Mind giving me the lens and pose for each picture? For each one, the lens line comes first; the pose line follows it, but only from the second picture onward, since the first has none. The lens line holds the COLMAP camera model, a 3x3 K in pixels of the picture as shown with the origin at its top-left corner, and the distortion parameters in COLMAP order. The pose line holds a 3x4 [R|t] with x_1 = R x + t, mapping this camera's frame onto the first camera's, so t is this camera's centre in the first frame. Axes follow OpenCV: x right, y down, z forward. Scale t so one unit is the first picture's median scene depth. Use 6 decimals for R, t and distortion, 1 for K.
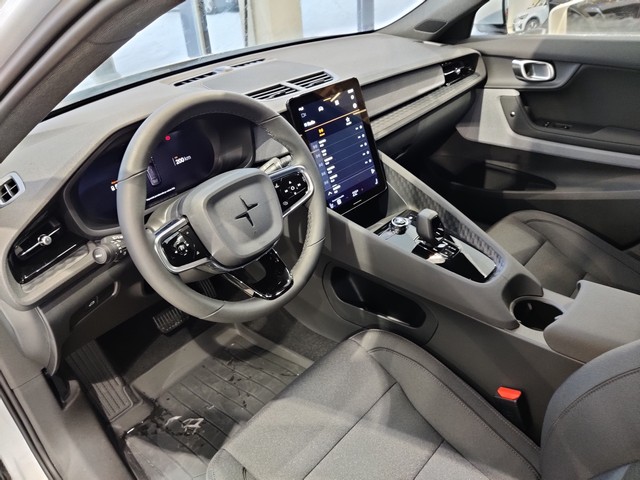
lens RADIAL K [[512.0, 0, 333.5], [0, 512.0, 255.3], [0, 0, 1]] dist [0.003234, -0.003210]
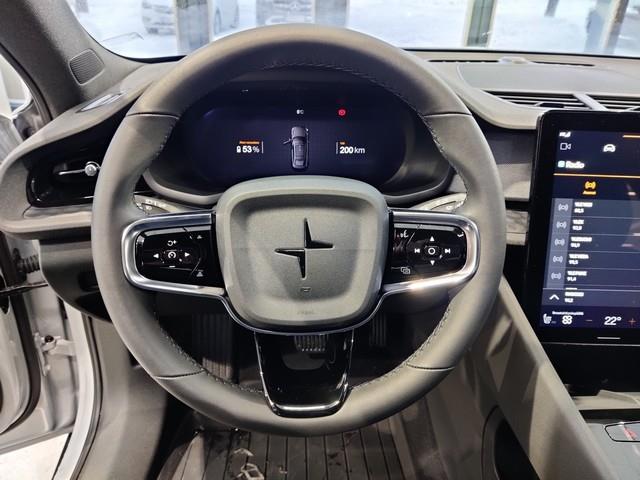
lens RADIAL K [[505.5, 0, 320.0], [0, 505.5, 240.0], [0, 0, 1]] dist [0.007908, -0.000223]
pose [[0.686674, 0.411024, -0.599616, 0.117090], [-0.453468, 0.886856, 0.088614, -0.108225], [0.568195, 0.211058, 0.795367, 0.417479]]
